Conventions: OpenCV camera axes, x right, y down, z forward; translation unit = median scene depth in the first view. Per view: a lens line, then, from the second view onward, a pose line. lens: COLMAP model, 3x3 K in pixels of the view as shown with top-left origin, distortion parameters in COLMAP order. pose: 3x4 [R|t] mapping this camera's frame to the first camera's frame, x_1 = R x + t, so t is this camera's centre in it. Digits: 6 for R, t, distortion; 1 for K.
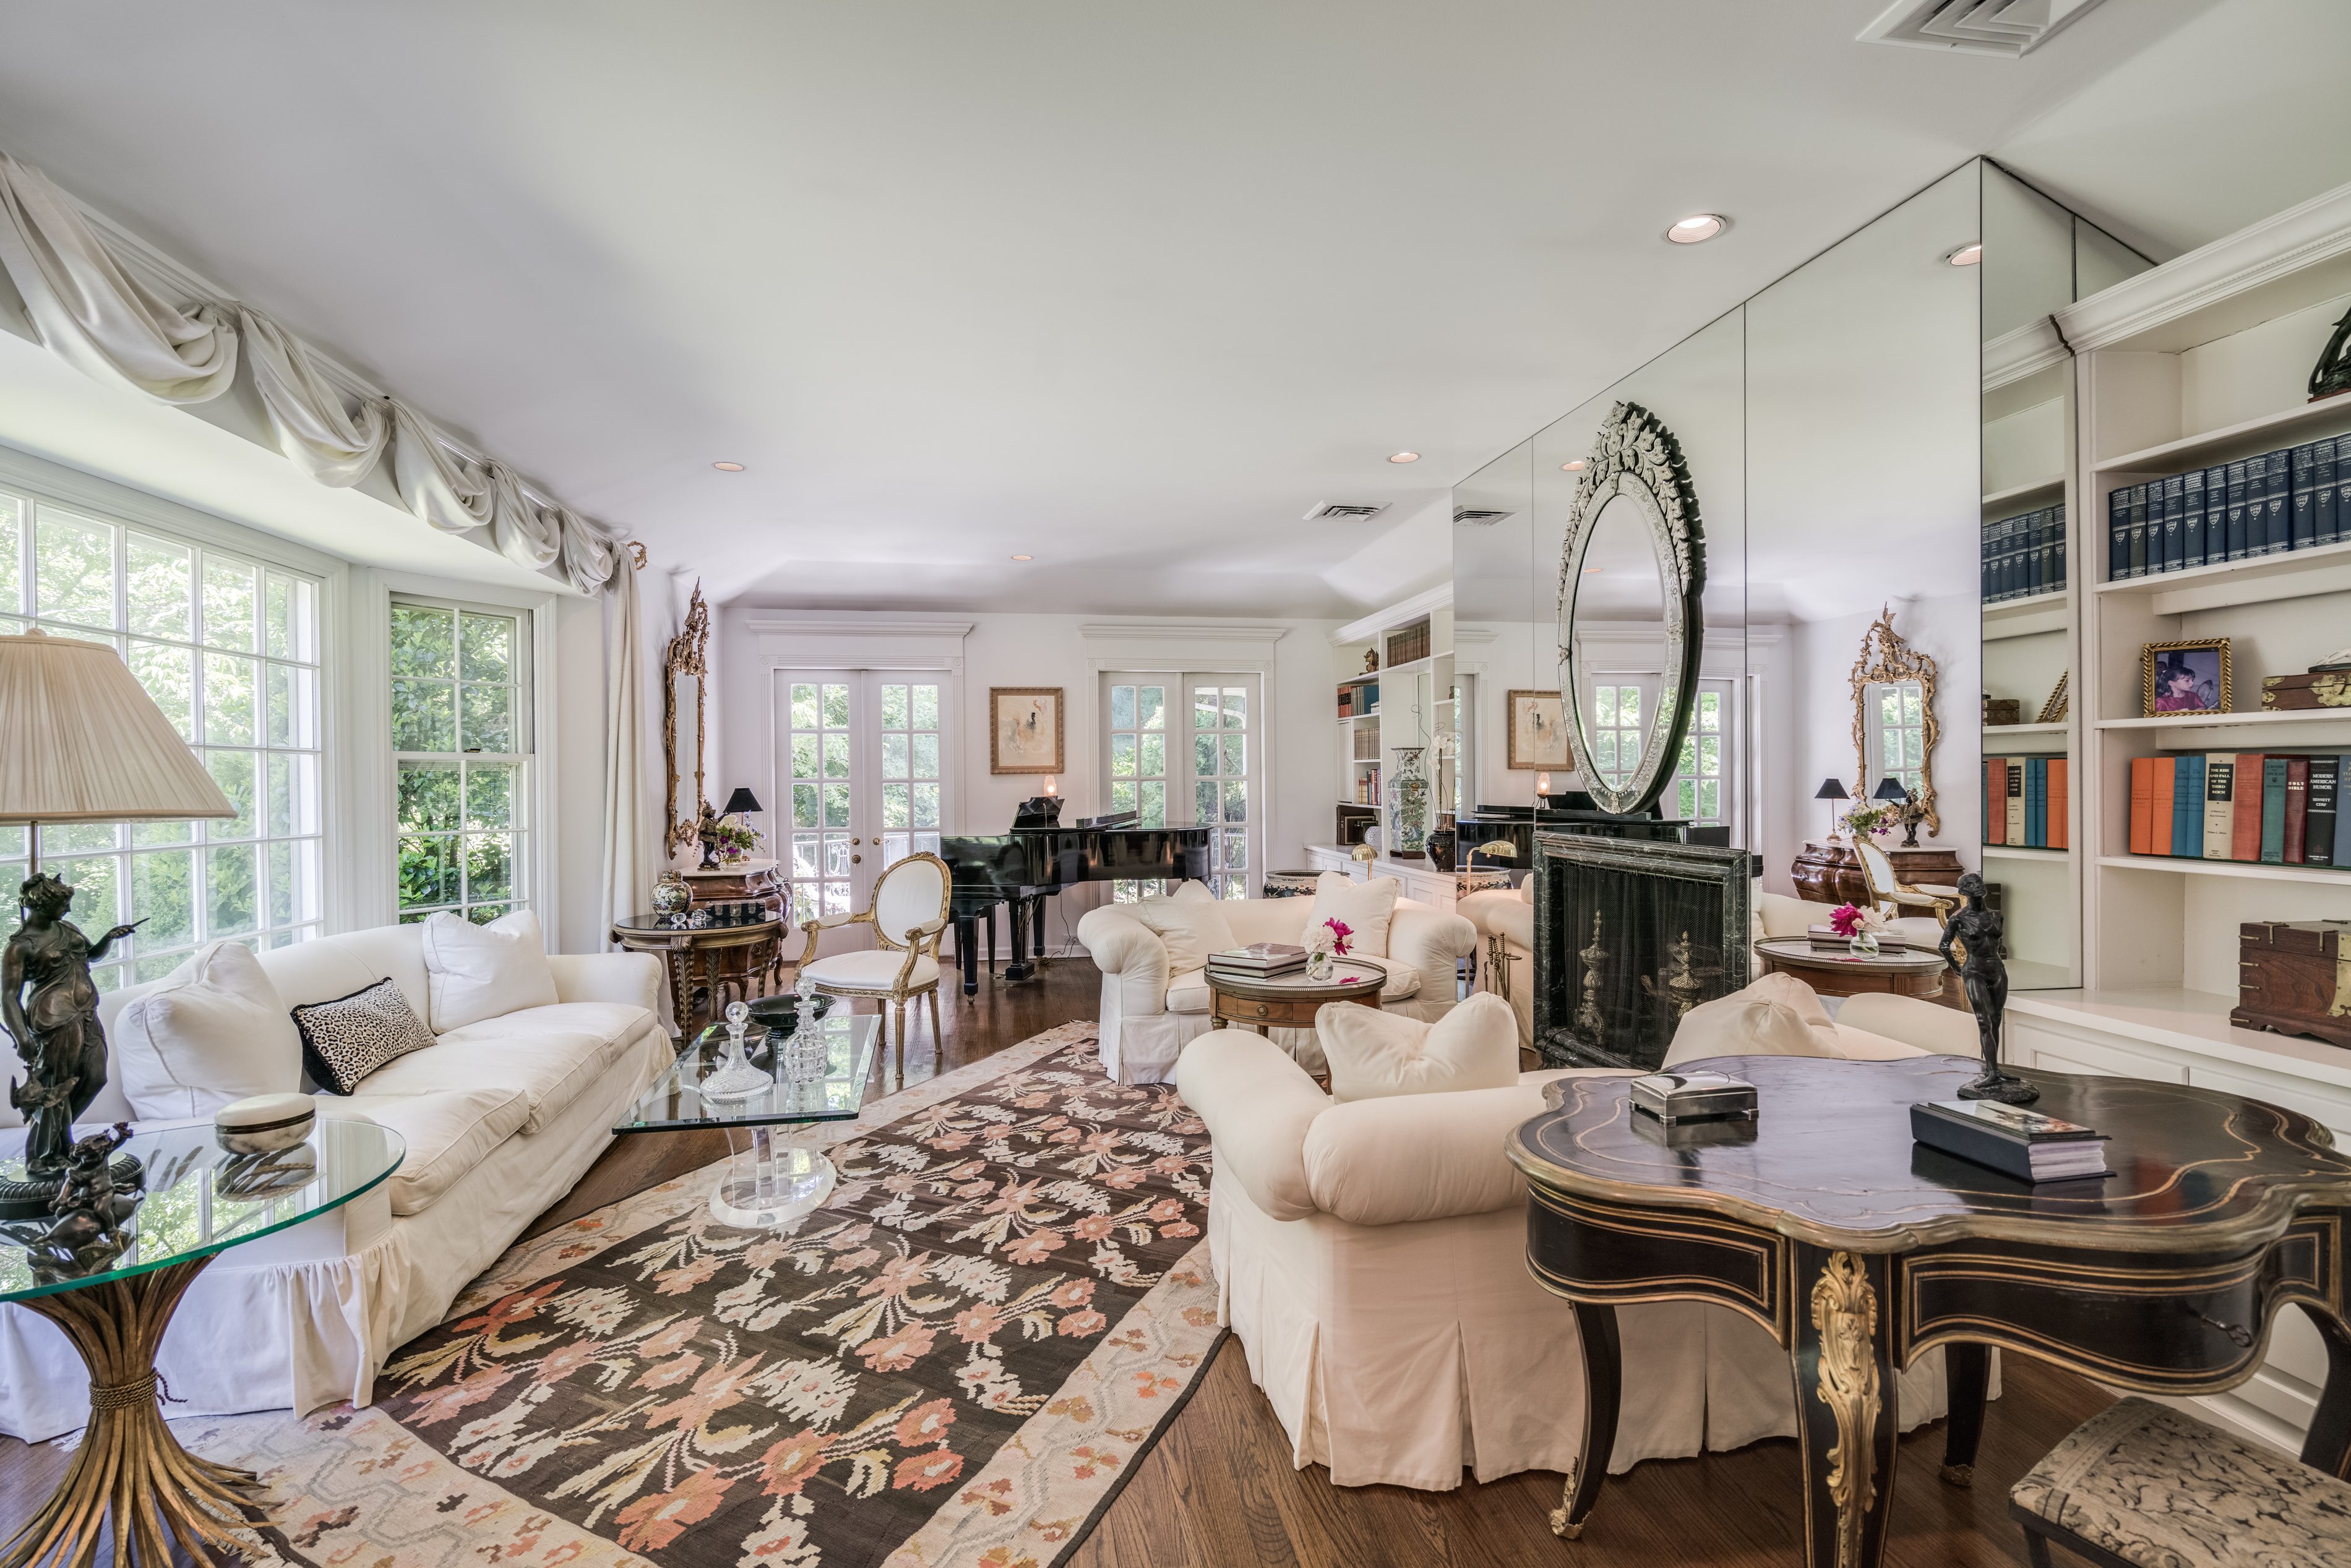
lens RADIAL K [[1058.7, 0, 1169.1], [0, 1058.7, 787.4], [0, 0, 1]] dist [0.000796, 0.000376]
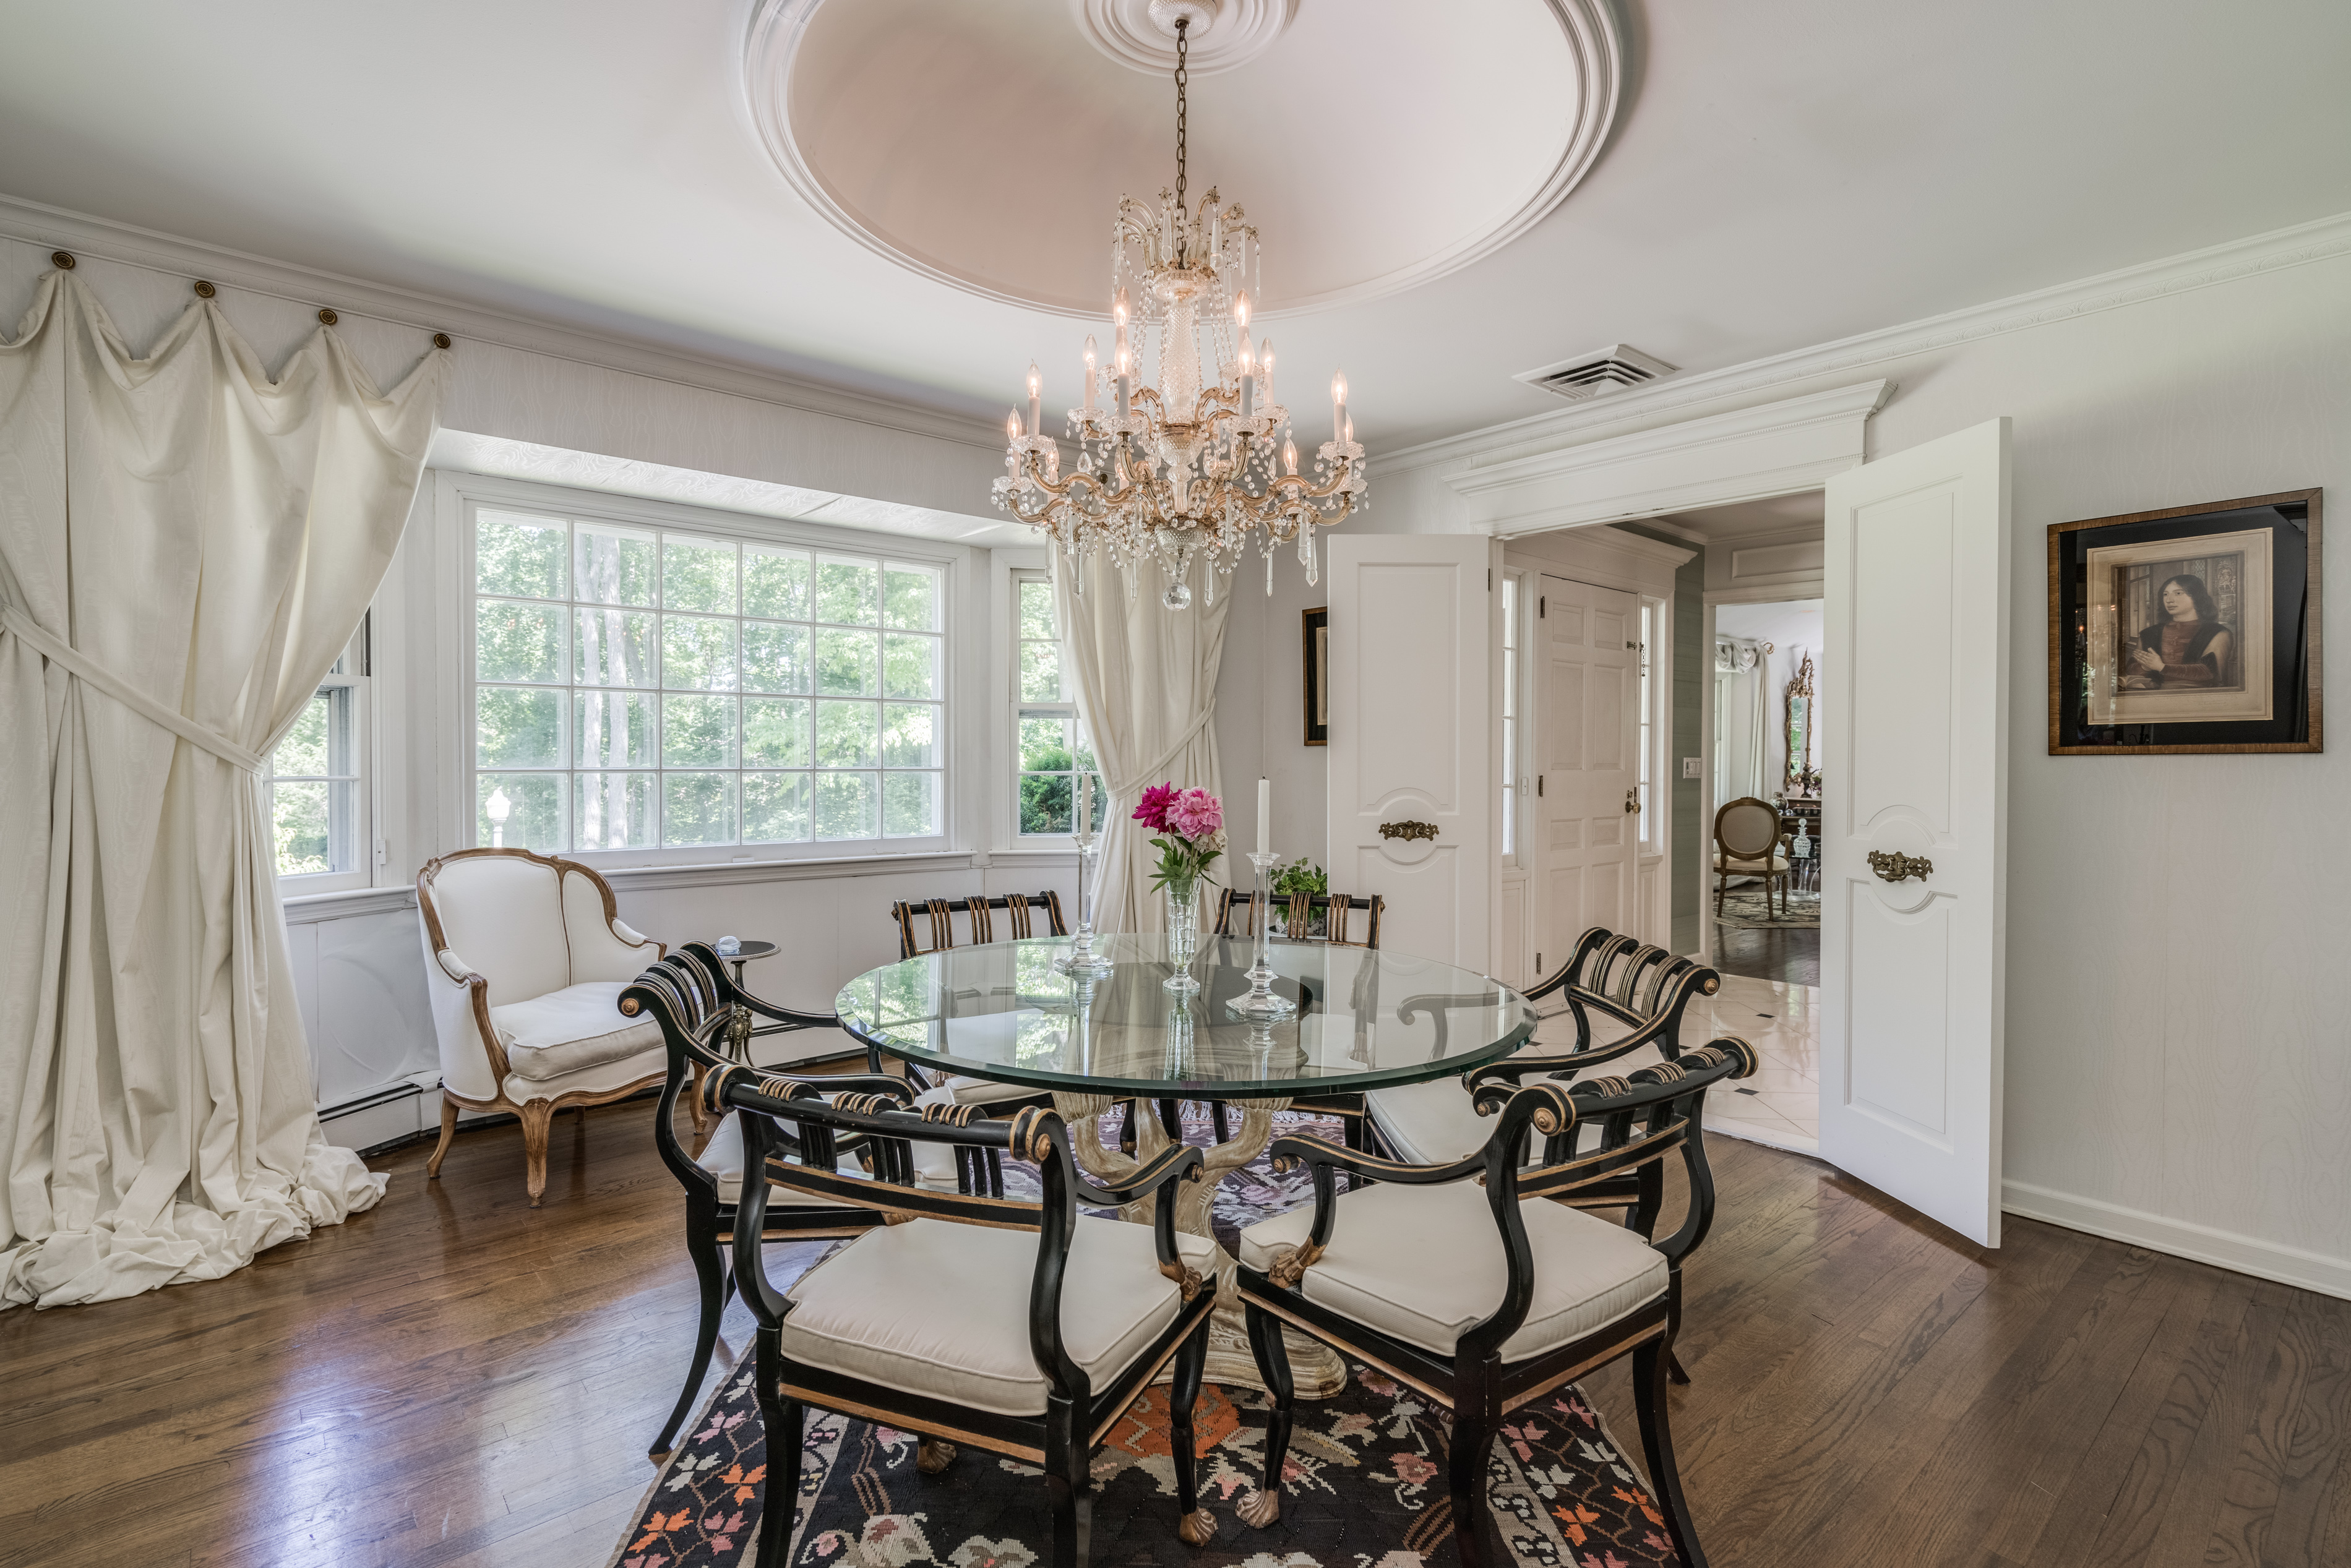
lens RADIAL K [[1058.7, 0, 1175.8], [0, 1058.7, 780.2], [0, 0, 1]] dist [0.000796, 0.000376]
pose [[0.518715, 0.025736, -0.854560, 0.635316], [-0.013907, 0.999669, 0.021665, 0.019484], [0.854834, 0.000646, 0.518901, -1.017850]]
